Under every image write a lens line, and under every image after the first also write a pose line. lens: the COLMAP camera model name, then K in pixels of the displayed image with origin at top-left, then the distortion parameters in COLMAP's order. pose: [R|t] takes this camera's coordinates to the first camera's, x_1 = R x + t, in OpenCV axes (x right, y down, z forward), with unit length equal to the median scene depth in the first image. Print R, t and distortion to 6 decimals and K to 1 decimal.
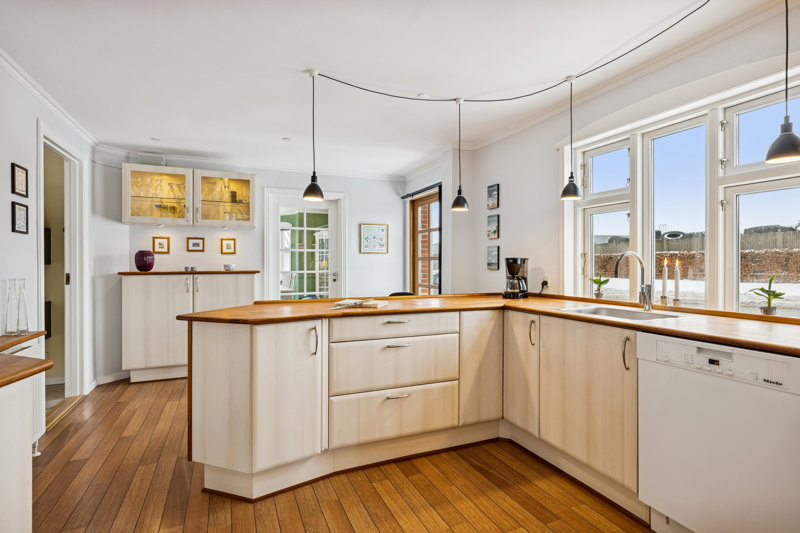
lens RADIAL K [[409.5, 0, 400.2], [0, 409.5, 264.8], [0, 0, 1]] dist [0.002107, 0.000003]
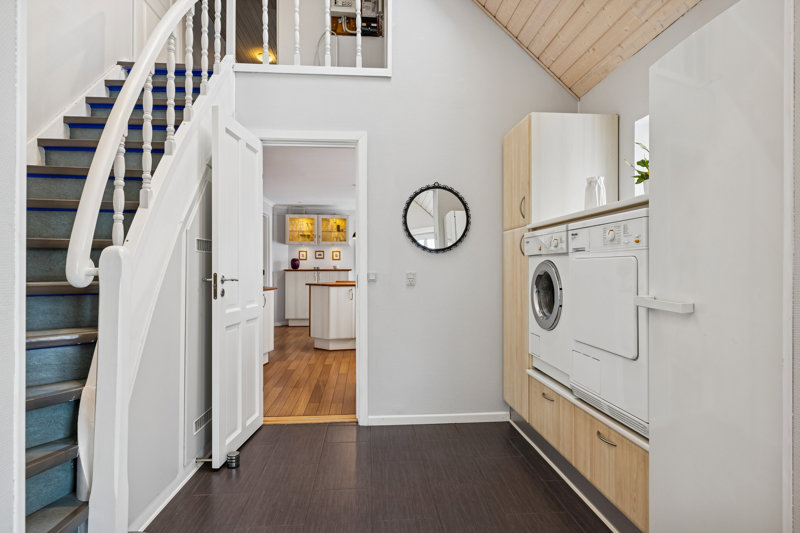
lens RADIAL K [[458.2, 0, 401.0], [0, 458.2, 266.6], [0, 0, 1]] dist [-0.000014, 0.000009]
pose [[0.946832, -0.000886, -0.321726, 0.528088], [-0.000255, 0.999994, -0.003505, 0.010374], [0.321727, 0.003401, 0.946826, -0.860225]]
